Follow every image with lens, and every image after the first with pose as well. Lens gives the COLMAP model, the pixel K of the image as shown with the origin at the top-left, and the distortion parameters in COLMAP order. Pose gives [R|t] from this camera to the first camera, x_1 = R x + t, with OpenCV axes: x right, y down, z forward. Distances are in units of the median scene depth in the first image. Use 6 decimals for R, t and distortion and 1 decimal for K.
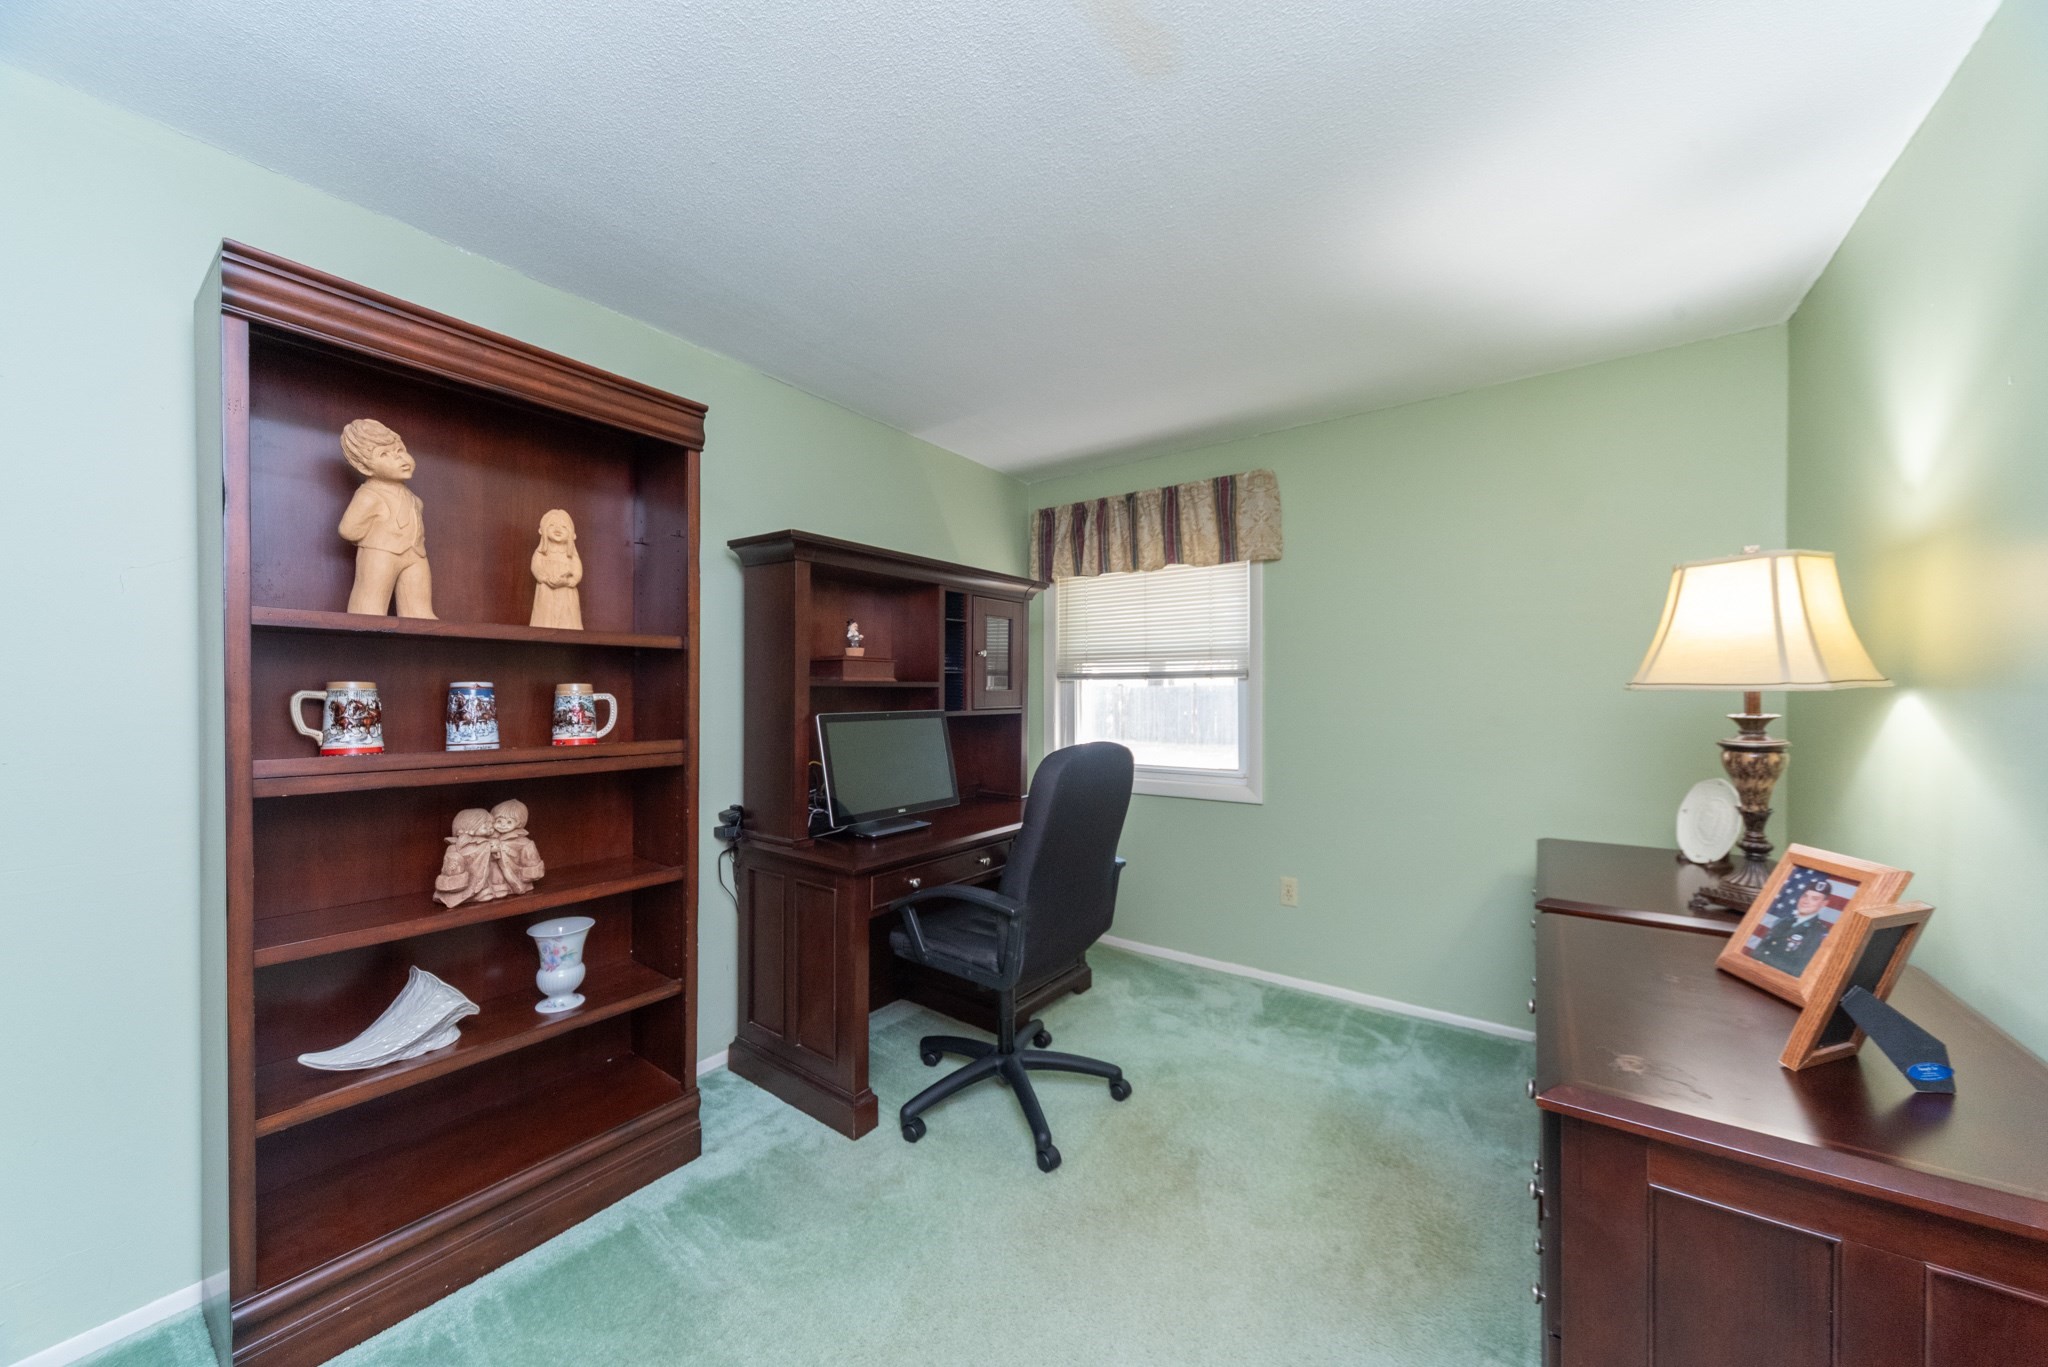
lens RADIAL K [[713.0, 0, 1018.9], [0, 713.0, 695.9], [0, 0, 1]] dist [0.001545, -0.000168]
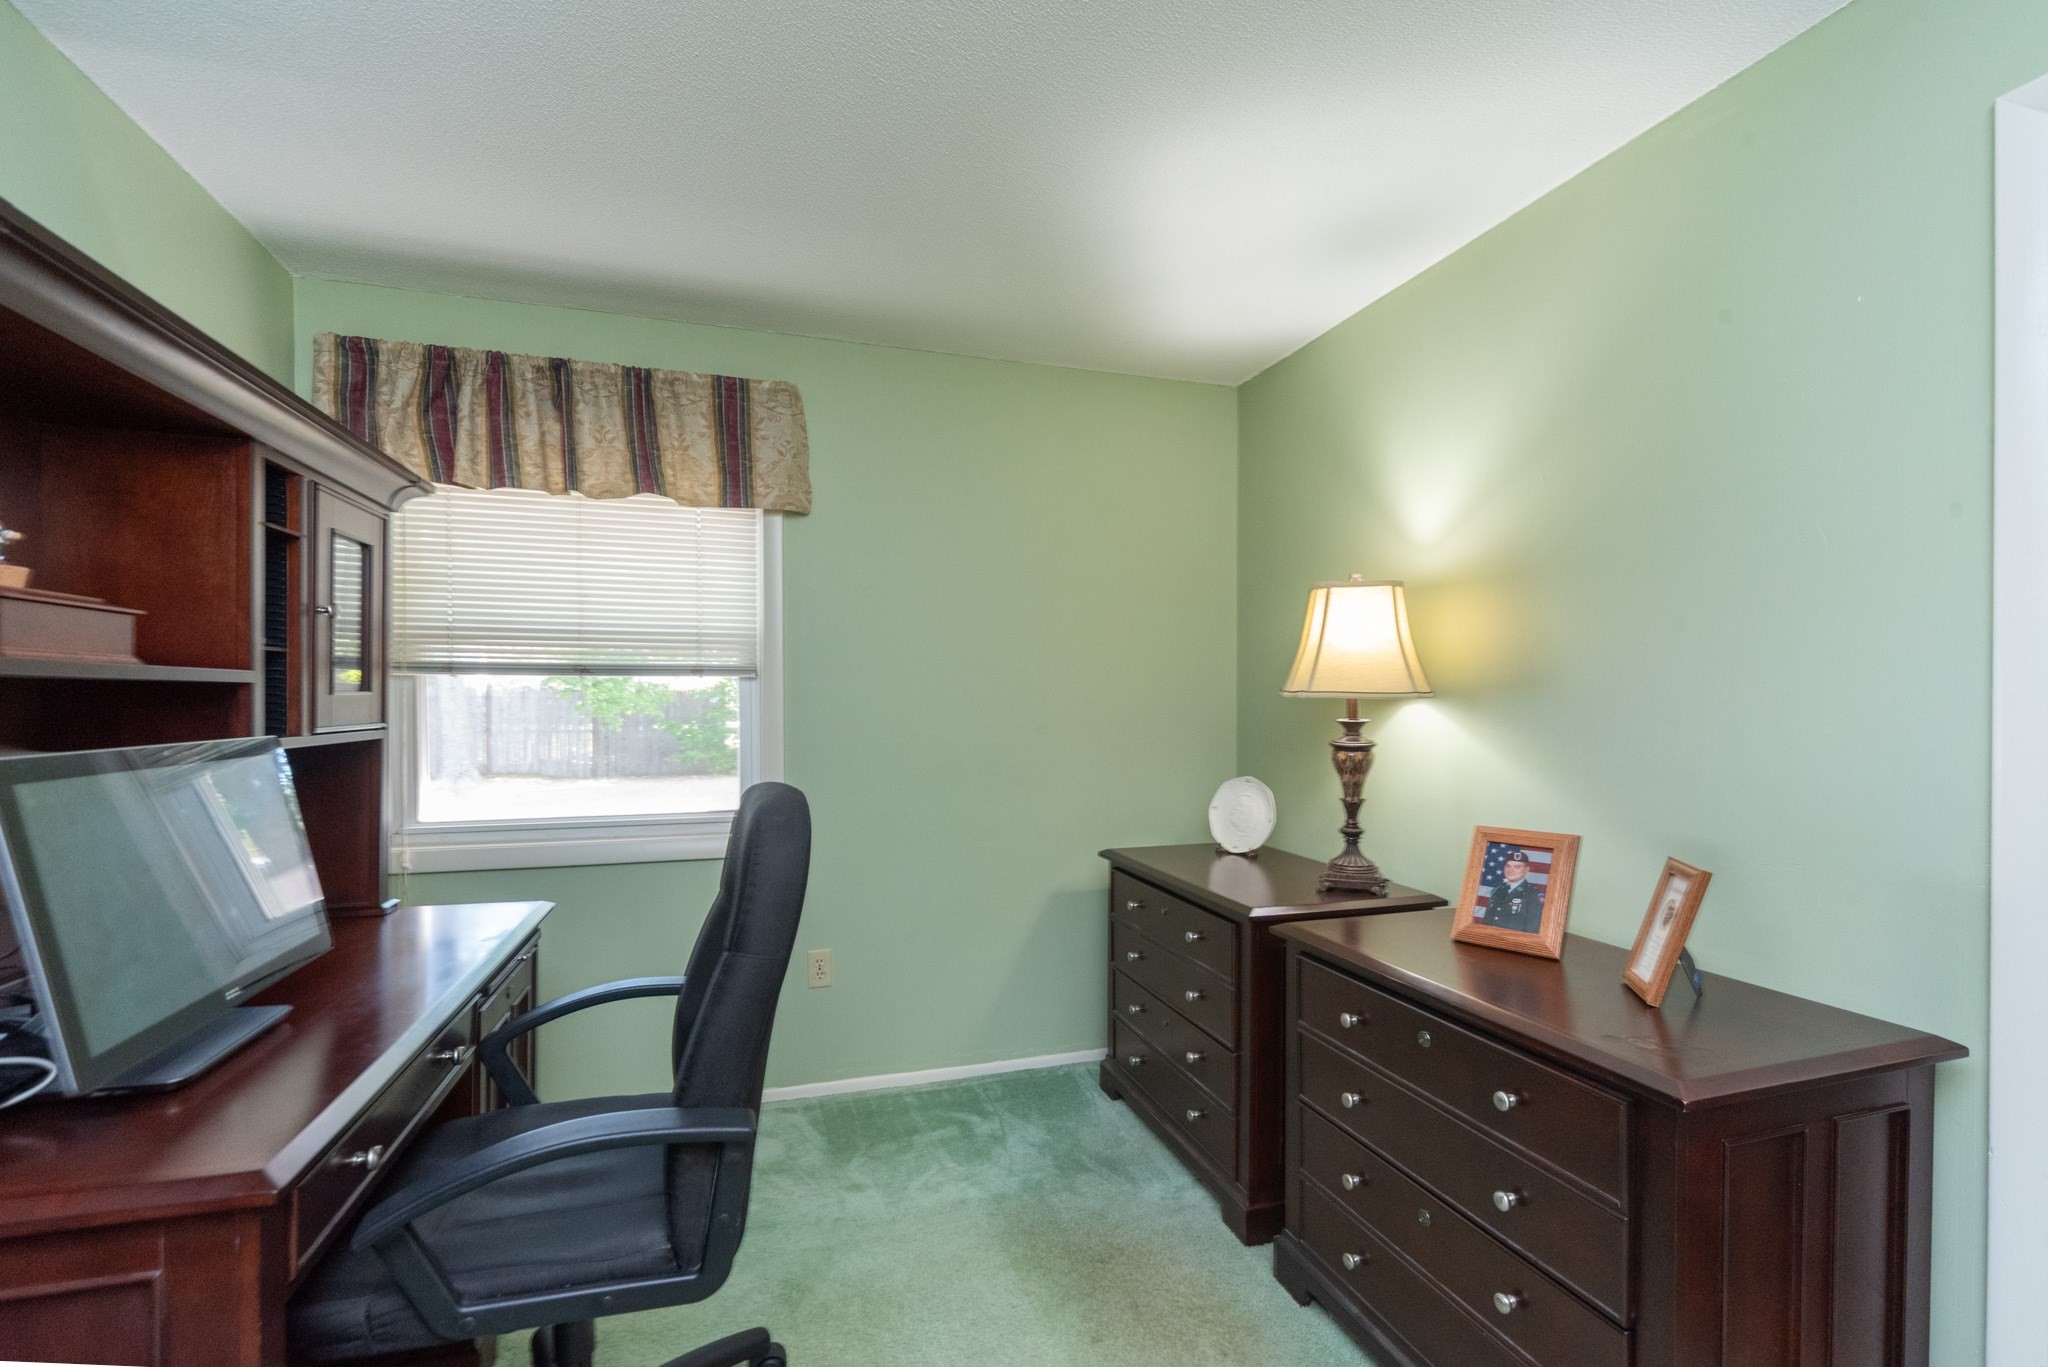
lens RADIAL K [[890.6, 0, 1024.2], [0, 890.6, 713.9], [0, 0, 1]] dist [0.001551, 0.000014]
pose [[0.599456, -0.009879, 0.800347, -0.229847], [0.000342, 0.999927, 0.012086, 0.000329], [-0.800408, -0.006971, 0.599416, 0.280062]]
